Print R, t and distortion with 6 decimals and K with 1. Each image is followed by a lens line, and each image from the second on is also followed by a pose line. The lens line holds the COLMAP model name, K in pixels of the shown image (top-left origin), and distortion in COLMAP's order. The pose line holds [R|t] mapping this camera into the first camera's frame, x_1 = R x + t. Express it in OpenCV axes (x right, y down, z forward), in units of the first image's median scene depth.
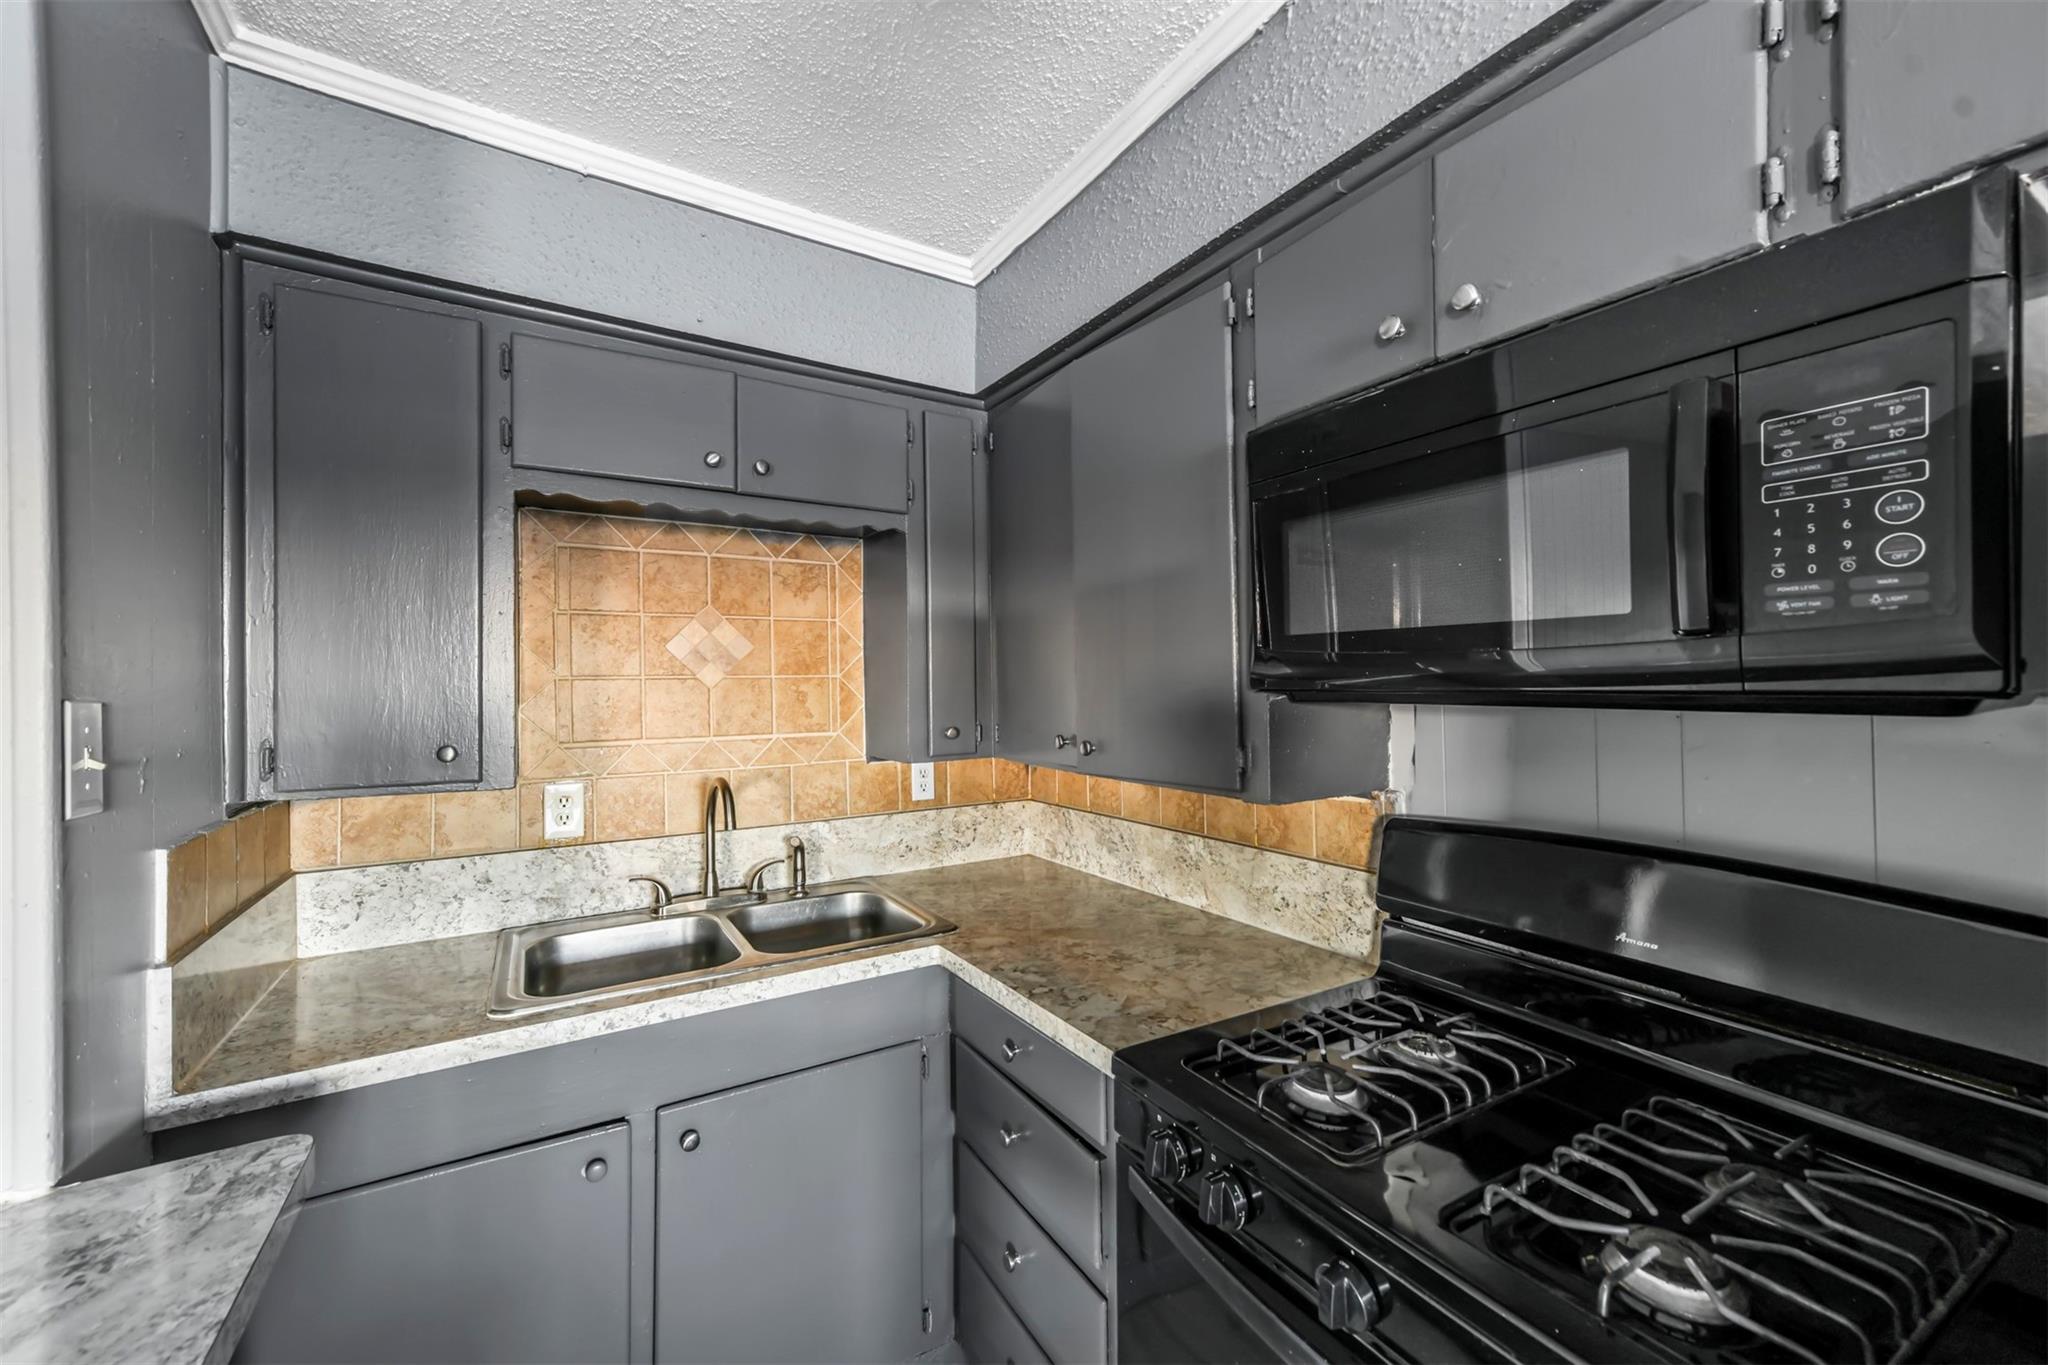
lens RADIAL K [[798.1, 0, 1028.1], [0, 798.1, 681.8], [0, 0, 1]] dist [0.013147, 0.000131]
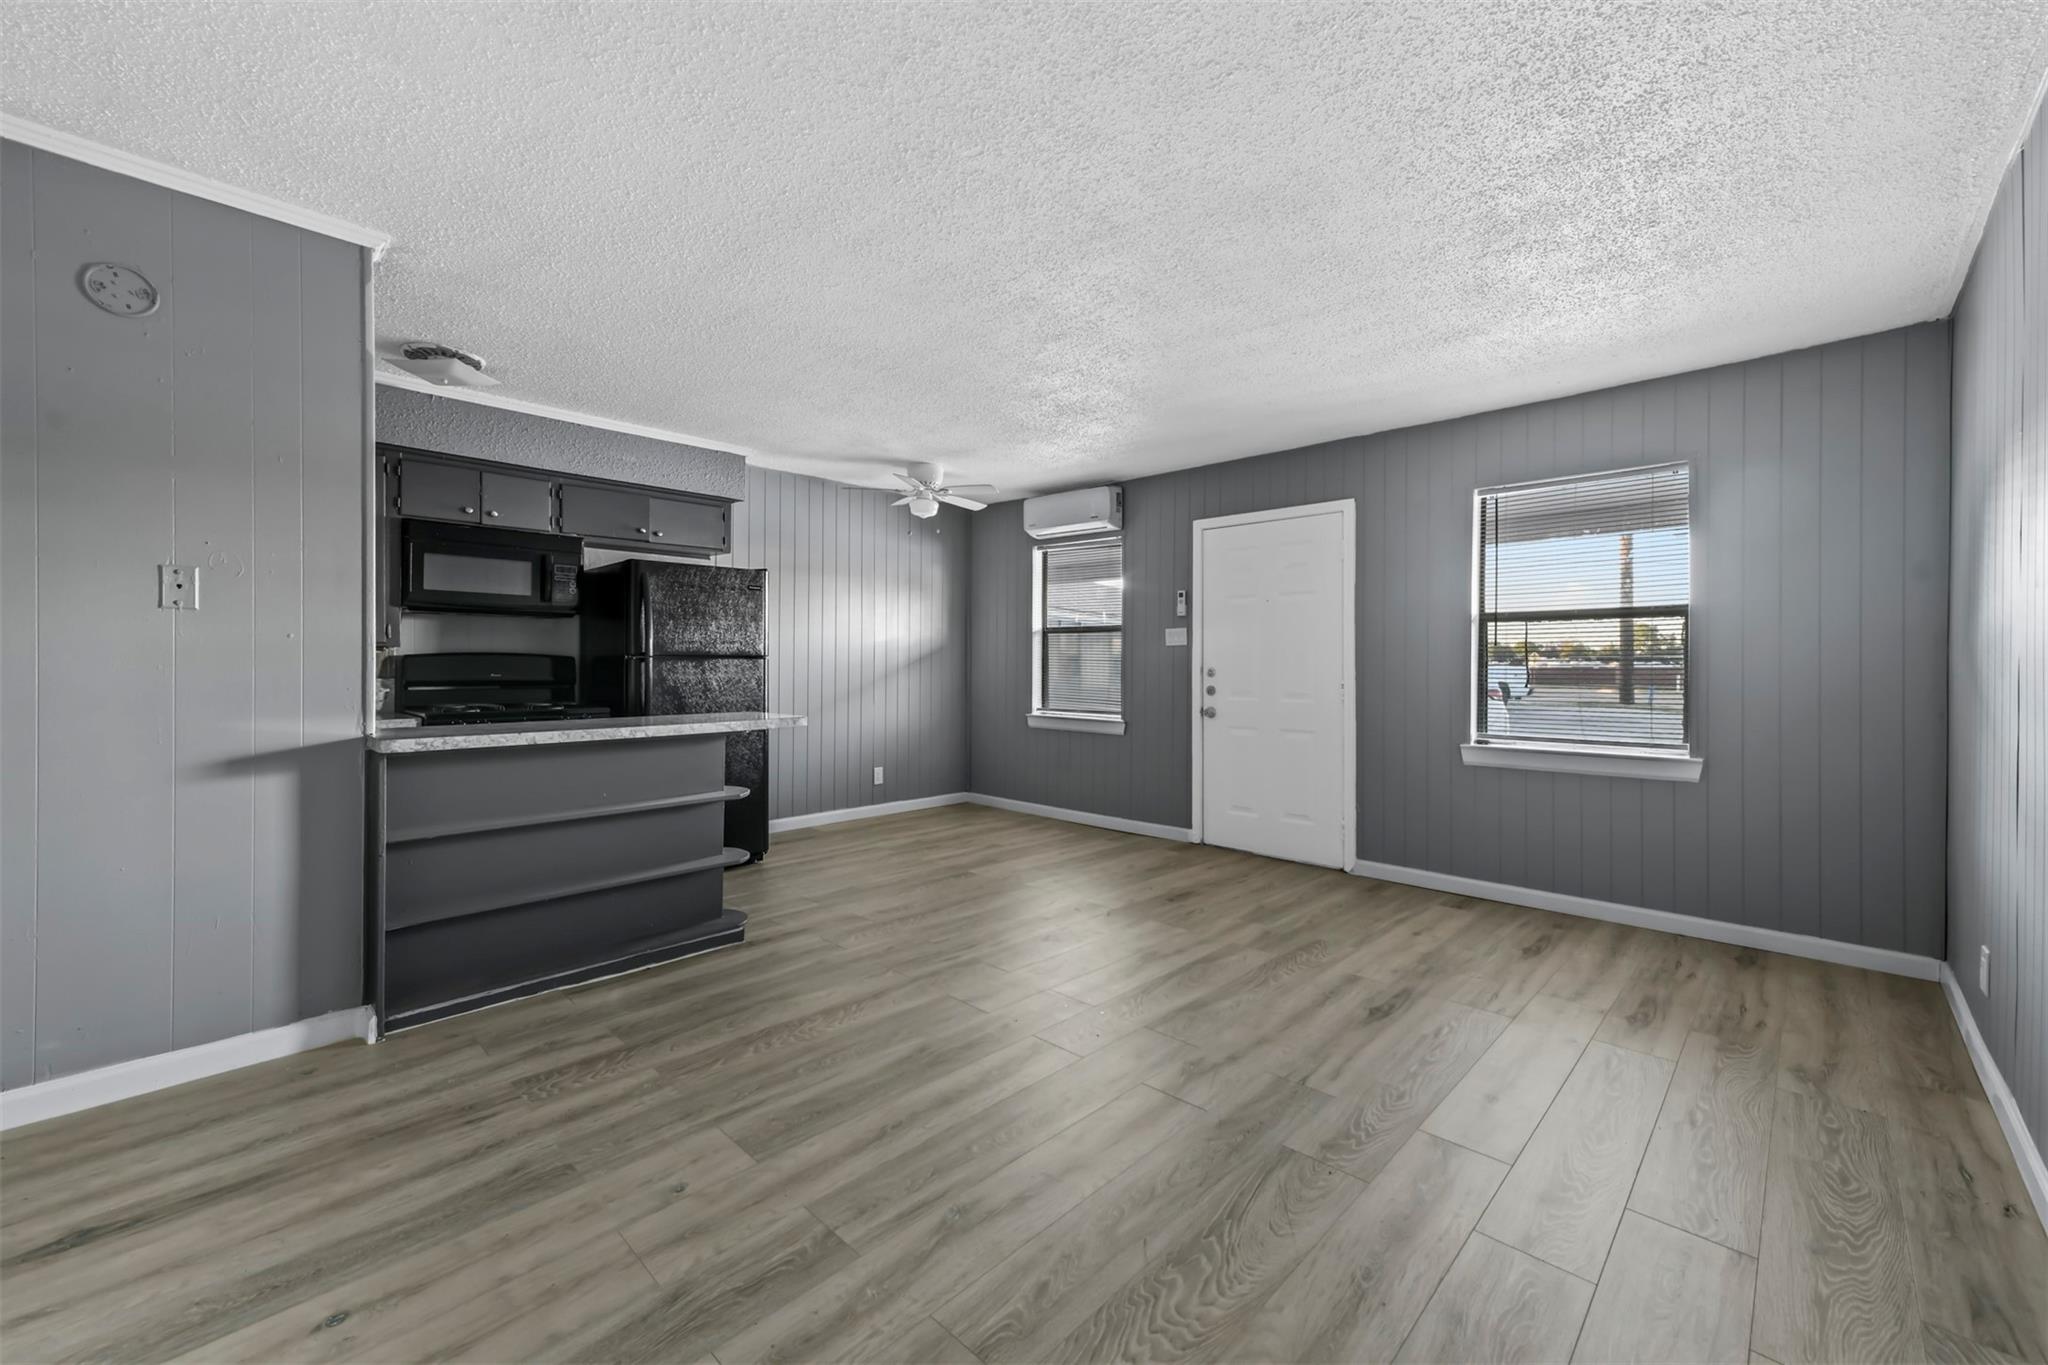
lens RADIAL K [[810.1, 0, 1015.3], [0, 810.1, 667.7], [0, 0, 1]] dist [0.012635, 0.000044]
pose [[-0.248107, 0.008051, 0.968699, -2.004643], [0.000238, 0.999966, -0.008250, 0.165091], [-0.968733, -0.001817, -0.248100, -0.263987]]
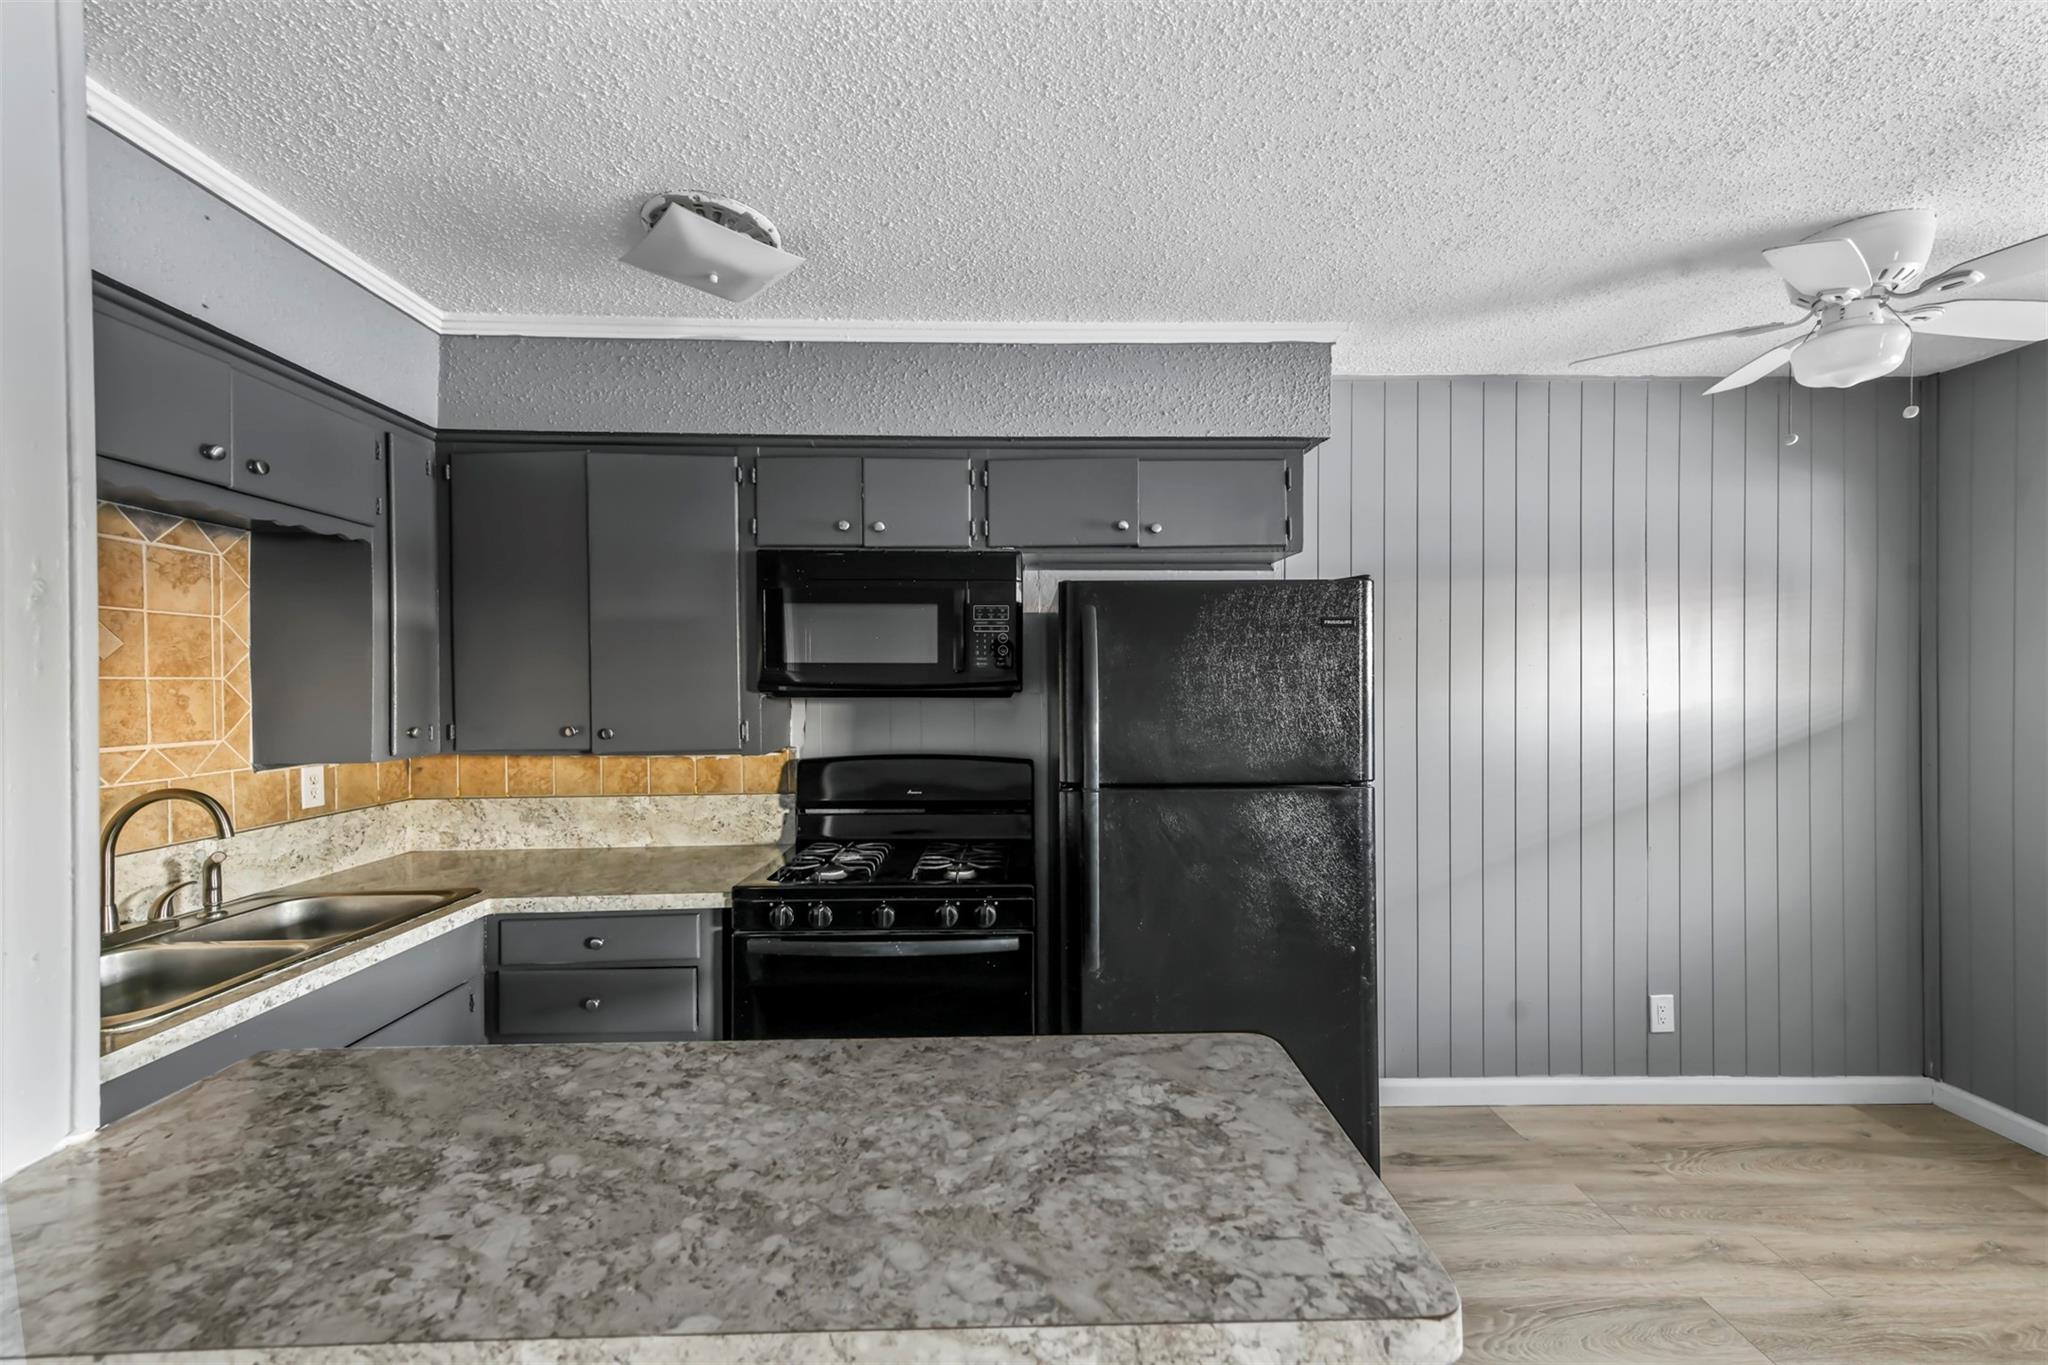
lens RADIAL K [[798.1, 0, 1028.1], [0, 798.1, 681.8], [0, 0, 1]] dist [0.013147, 0.000131]
pose [[0.499456, 0.010924, 0.866270, -0.626527], [-0.002883, 0.999936, -0.010948, 0.004307], [-0.866335, 0.002970, 0.499455, -0.276930]]
